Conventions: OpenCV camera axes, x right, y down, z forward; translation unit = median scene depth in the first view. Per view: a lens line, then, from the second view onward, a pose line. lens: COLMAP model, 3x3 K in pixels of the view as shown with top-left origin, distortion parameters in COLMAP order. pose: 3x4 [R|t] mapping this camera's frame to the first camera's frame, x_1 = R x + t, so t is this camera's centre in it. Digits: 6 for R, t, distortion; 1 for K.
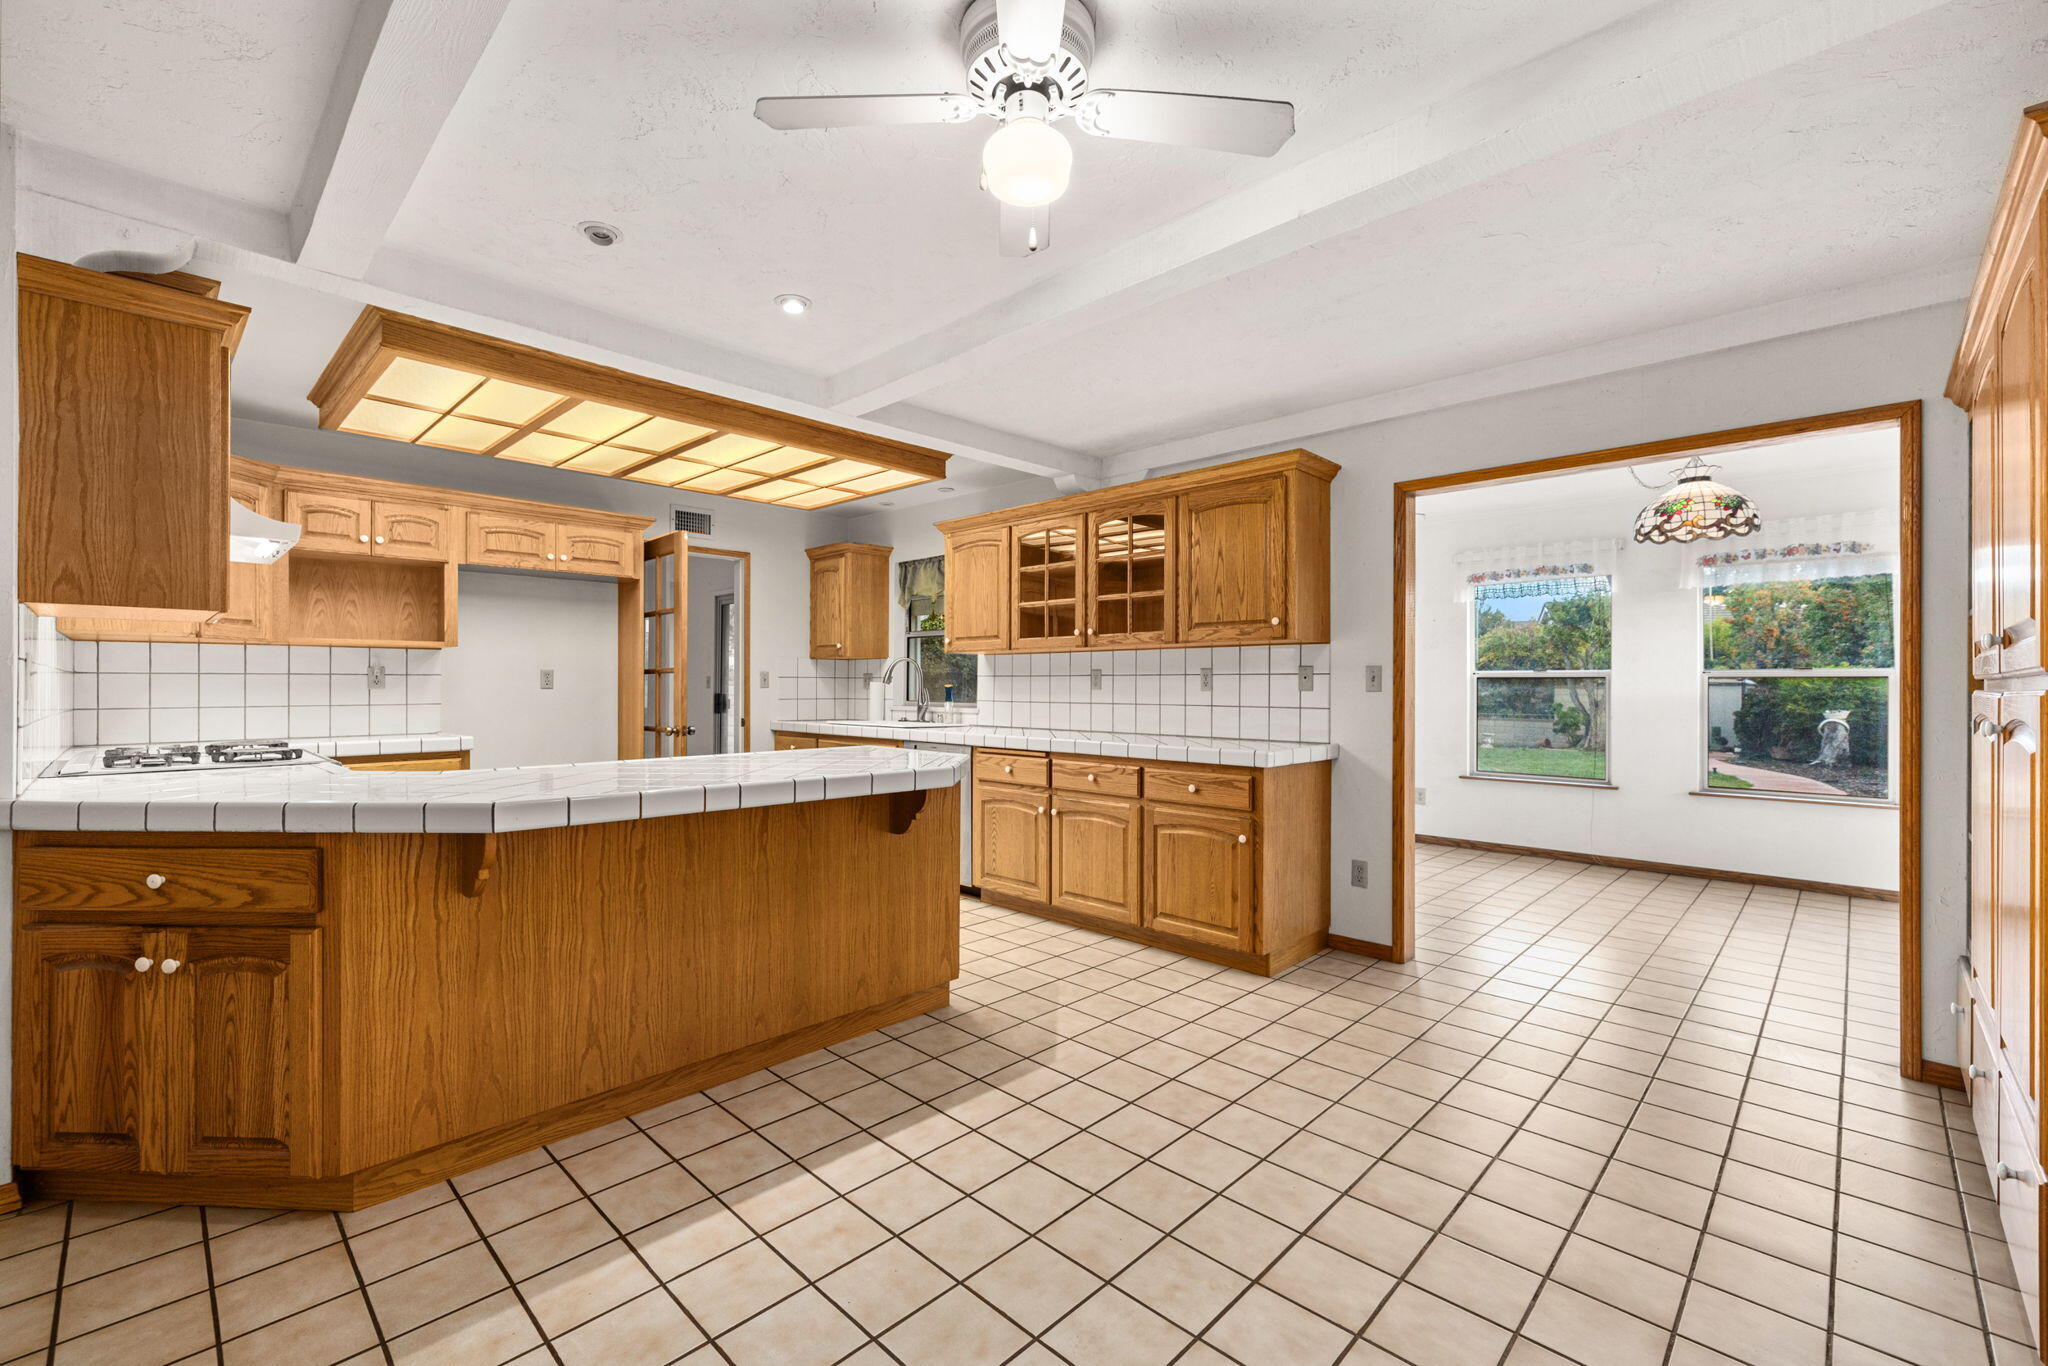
lens RADIAL K [[858.0, 0, 1027.3], [0, 858.0, 685.5], [0, 0, 1]] dist [-0.002990, 0.001721]
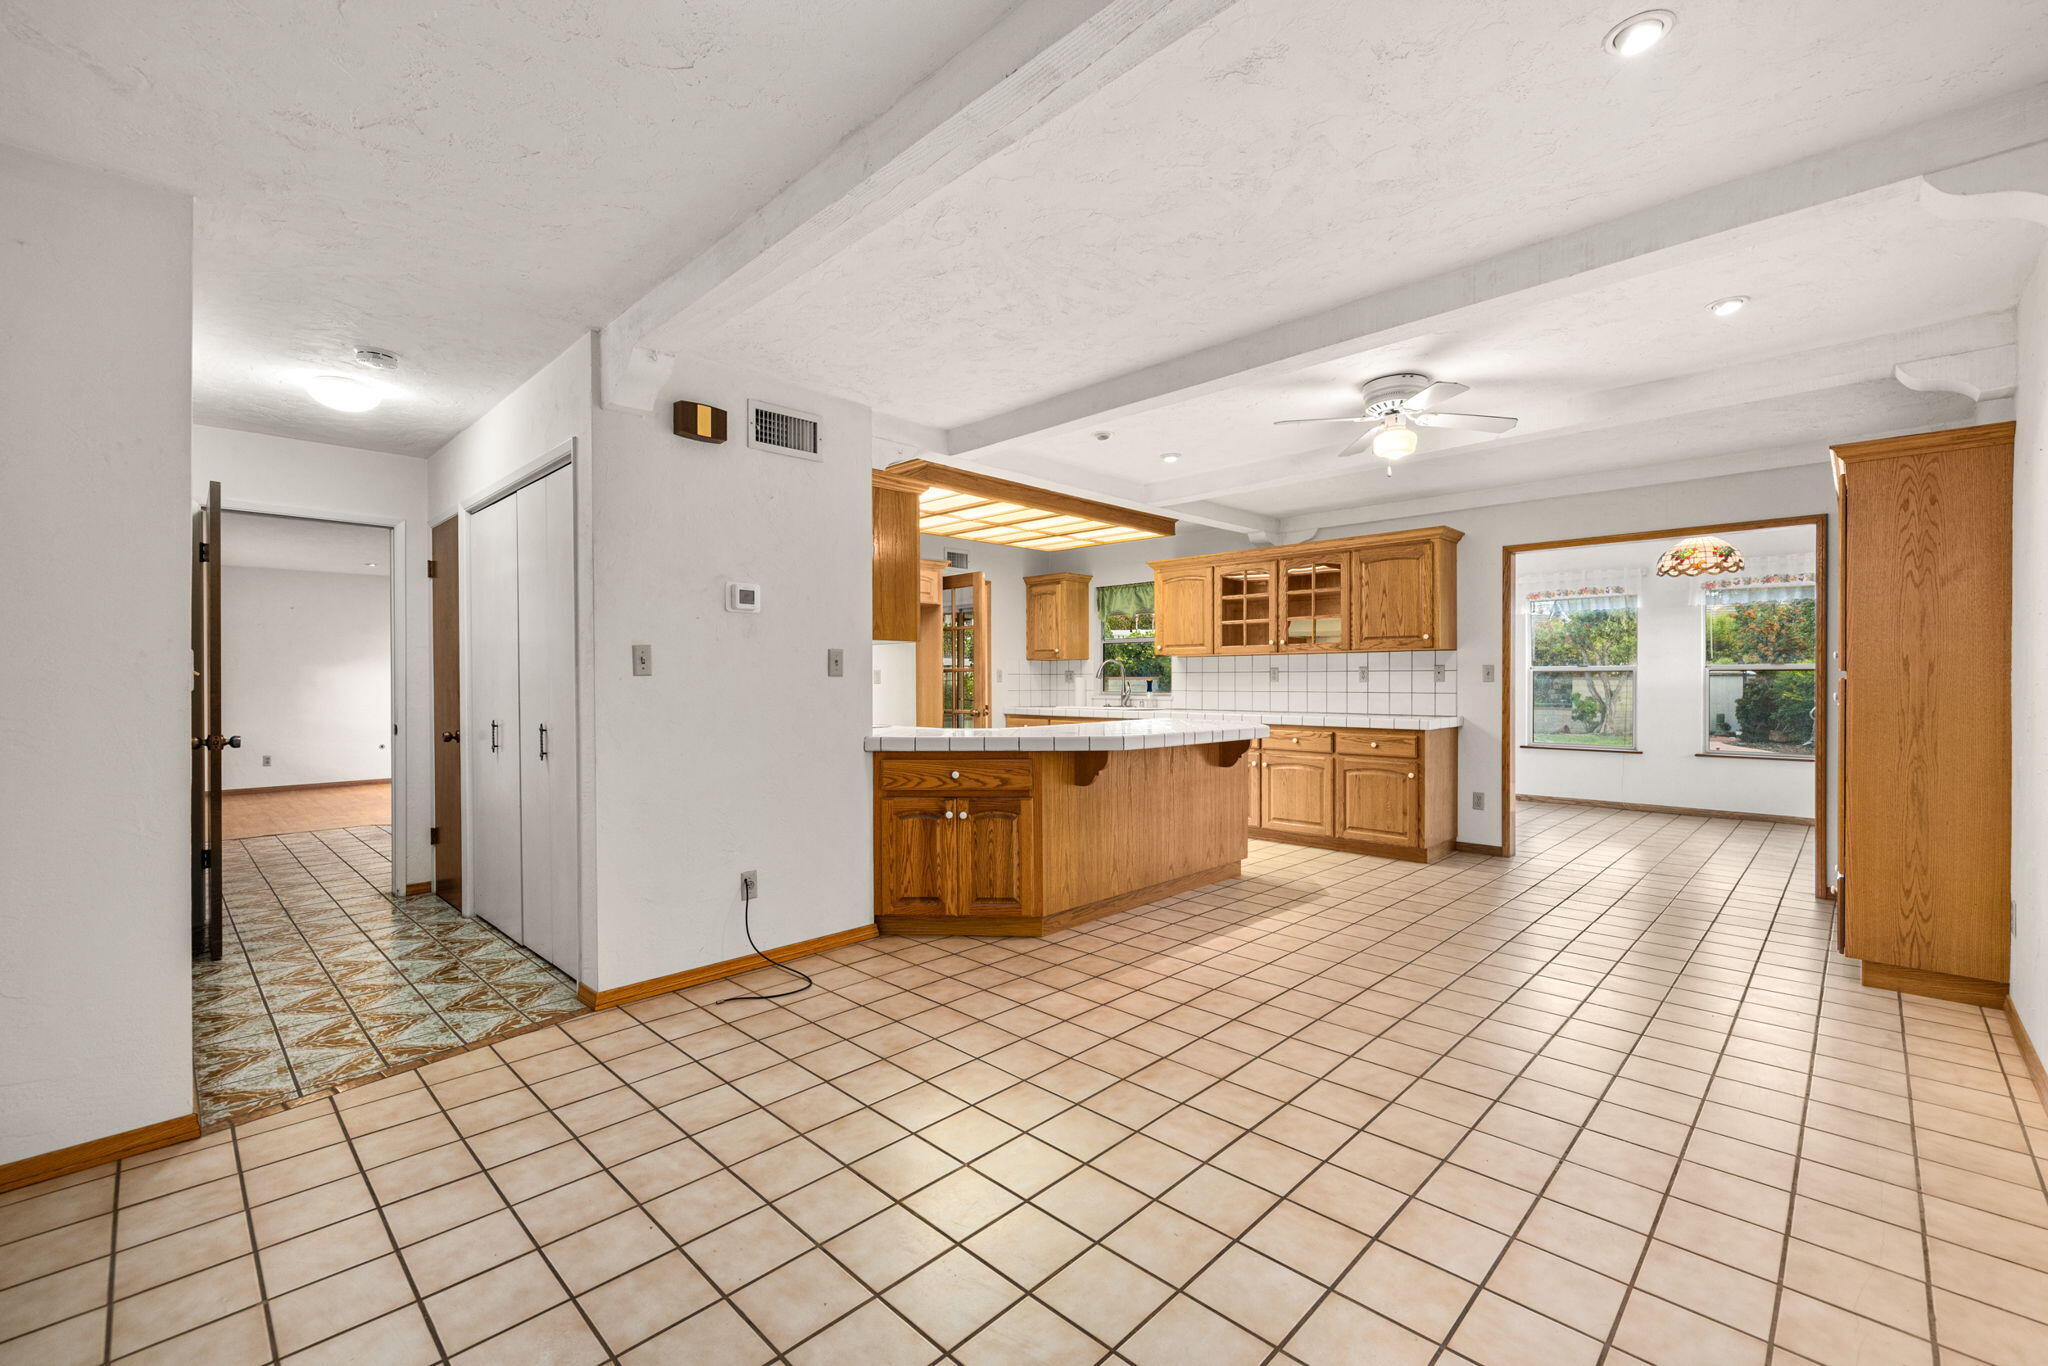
lens RADIAL K [[858.0, 0, 1025.0], [0, 858.0, 686.9], [0, 0, 1]] dist [-0.002990, 0.001721]
pose [[0.999965, -0.005534, -0.006283, -0.370222], [0.005583, 0.999954, 0.007805, -0.000314], [0.006239, -0.007839, 0.999950, -0.479611]]
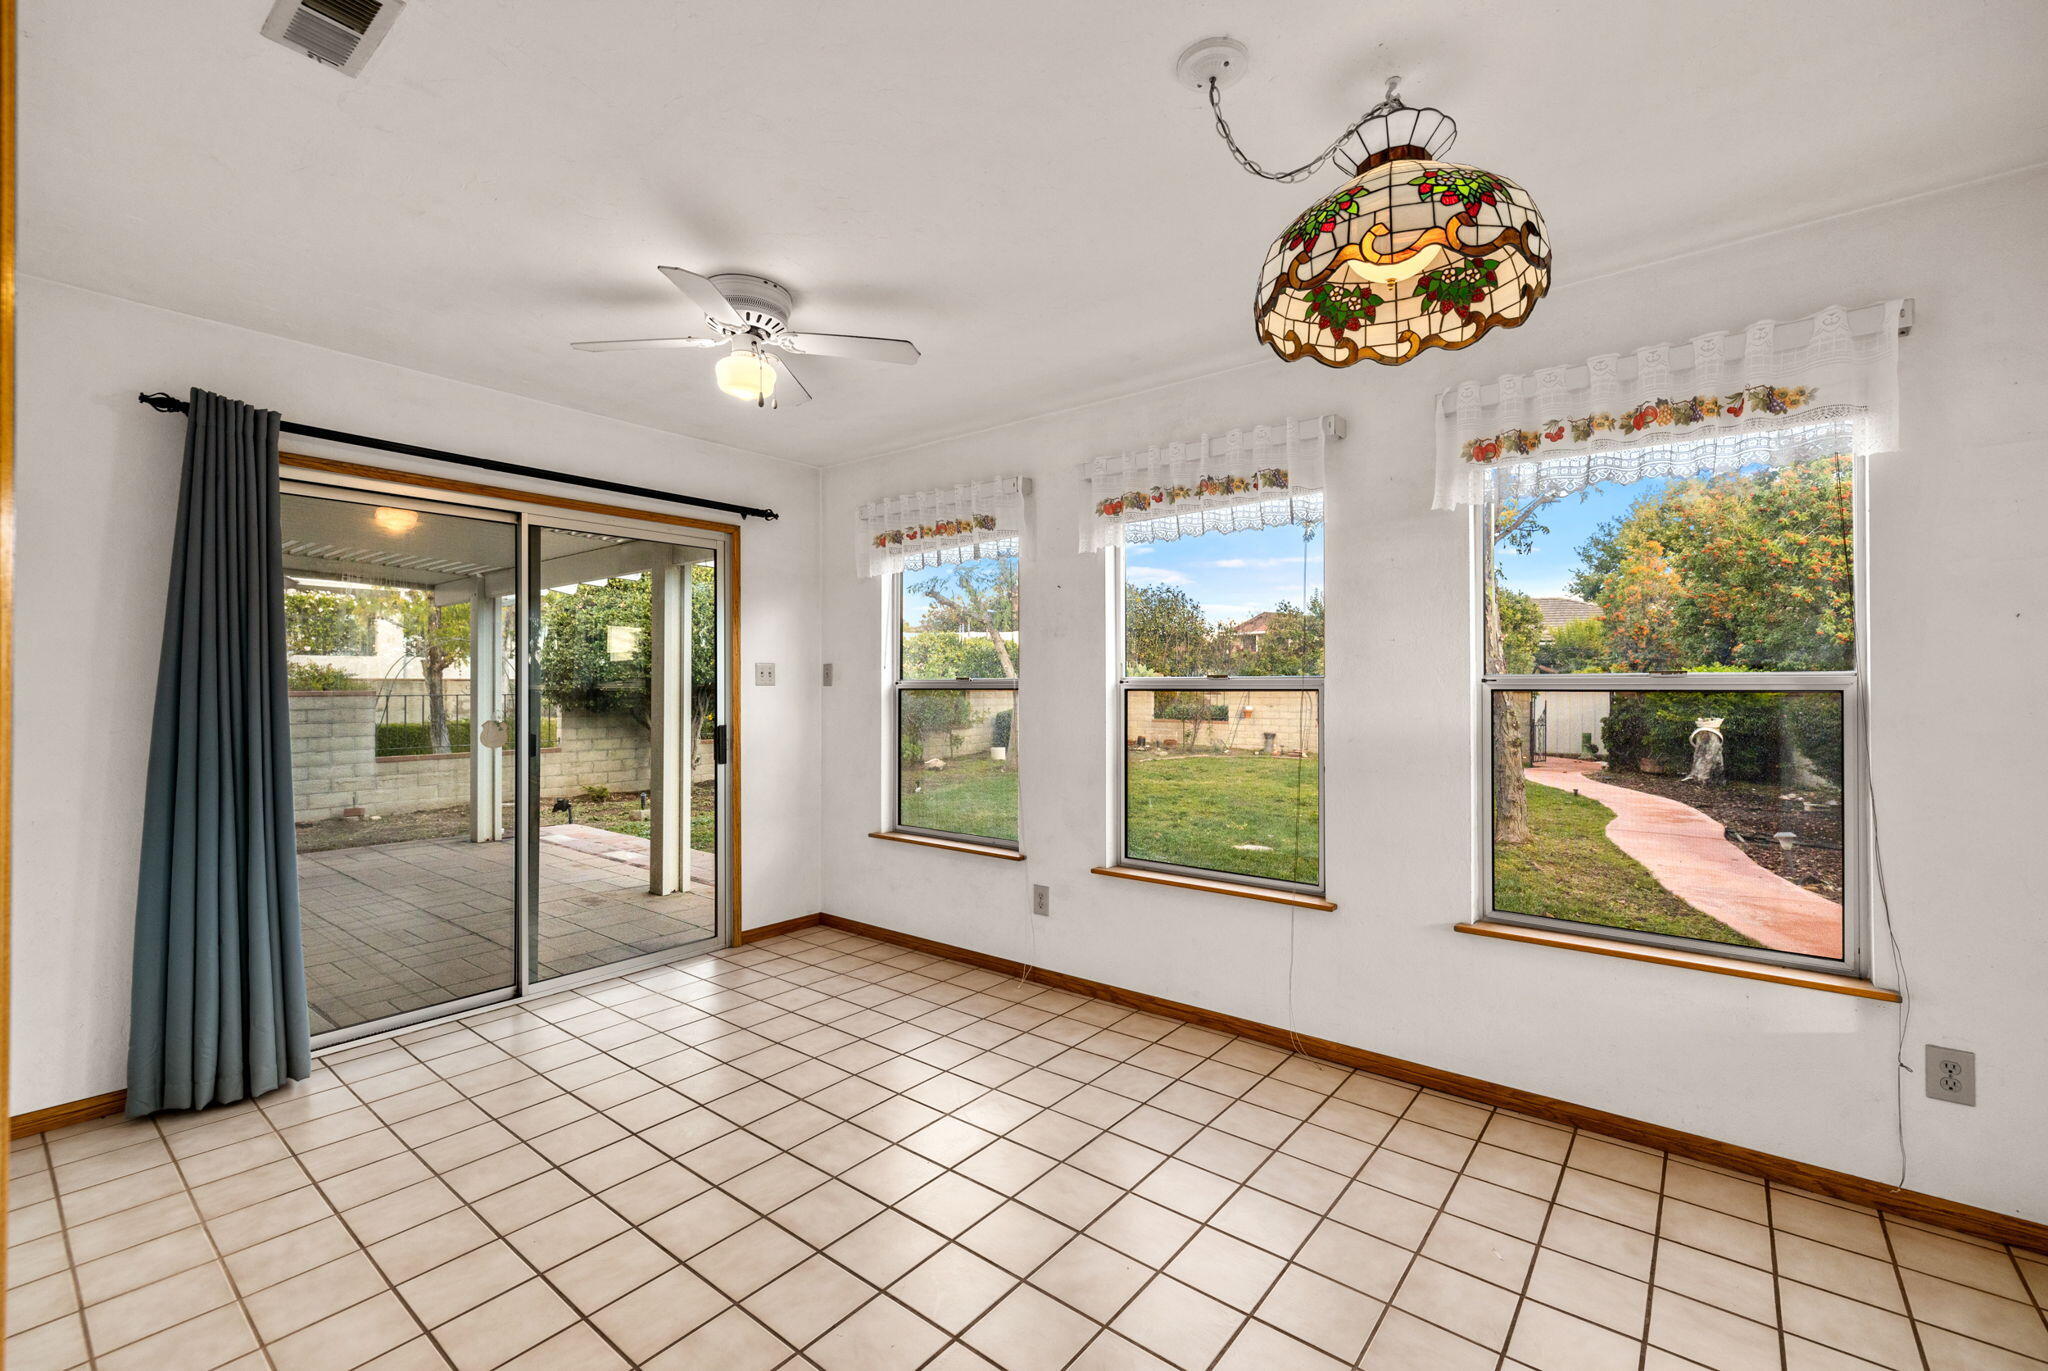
lens RADIAL K [[858.0, 0, 1023.9], [0, 858.0, 678.5], [0, 0, 1]] dist [-0.002990, 0.001721]
pose [[0.996273, 0.000603, 0.086250, 0.623021], [0.000061, 0.999970, -0.007698, -0.016196], [-0.086252, 0.007674, 0.996244, 0.683512]]
